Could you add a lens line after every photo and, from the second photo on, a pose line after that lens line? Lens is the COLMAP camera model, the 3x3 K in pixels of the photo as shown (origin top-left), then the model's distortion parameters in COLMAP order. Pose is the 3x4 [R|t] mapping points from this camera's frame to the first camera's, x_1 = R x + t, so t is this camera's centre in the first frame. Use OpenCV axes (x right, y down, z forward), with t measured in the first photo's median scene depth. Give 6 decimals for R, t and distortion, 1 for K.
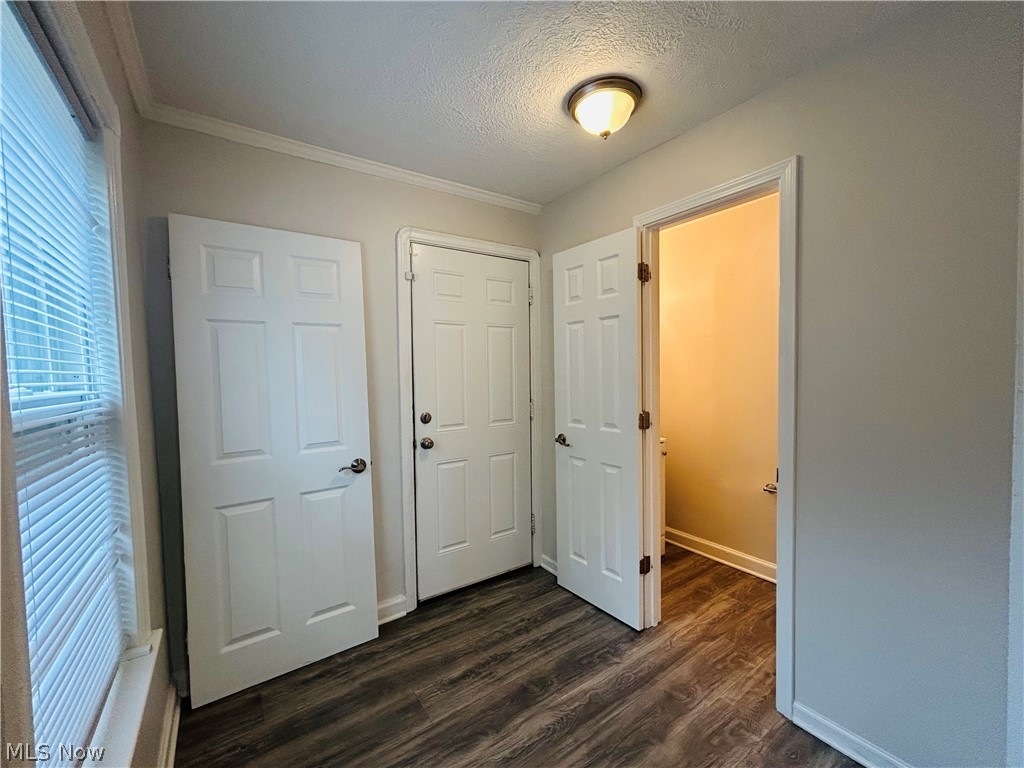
lens RADIAL K [[417.0, 0, 513.2], [0, 417.0, 382.9], [0, 0, 1]] dist [-0.001916, 0.000518]
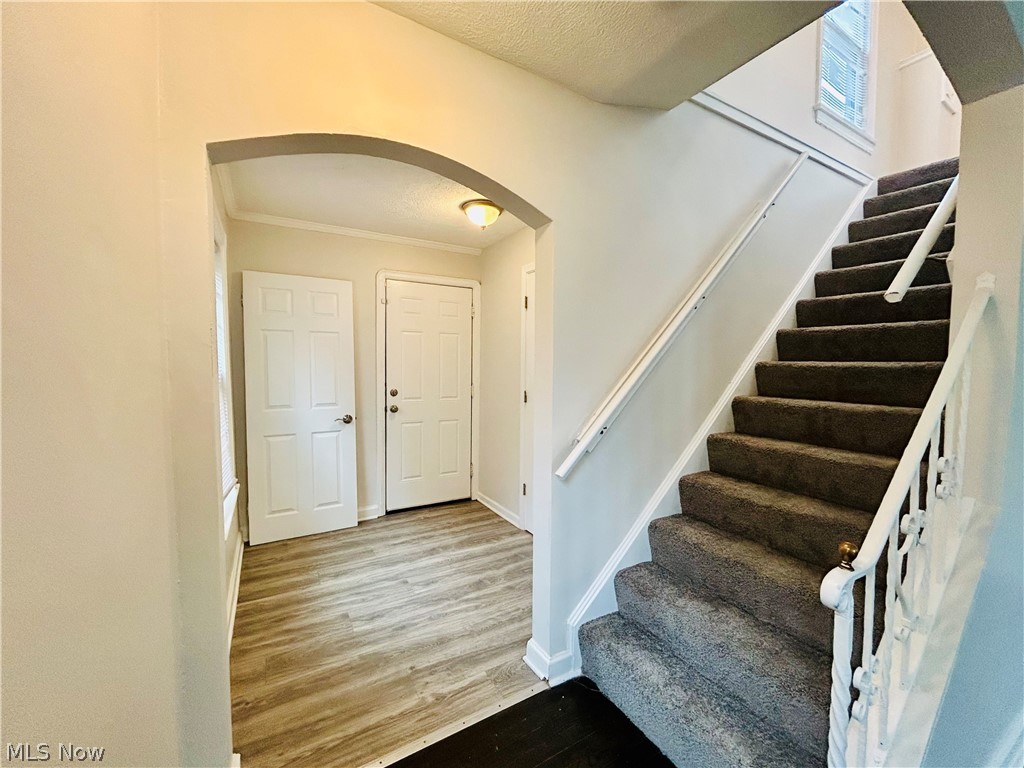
lens RADIAL K [[405.3, 0, 512.0], [0, 405.3, 384.0], [0, 0, 1]] dist [-0.016672, -0.000003]
pose [[0.997339, 0.030210, -0.066351, 0.357178], [-0.029176, 0.999438, 0.016493, 0.016784], [0.066812, -0.014513, 0.997660, -0.510335]]
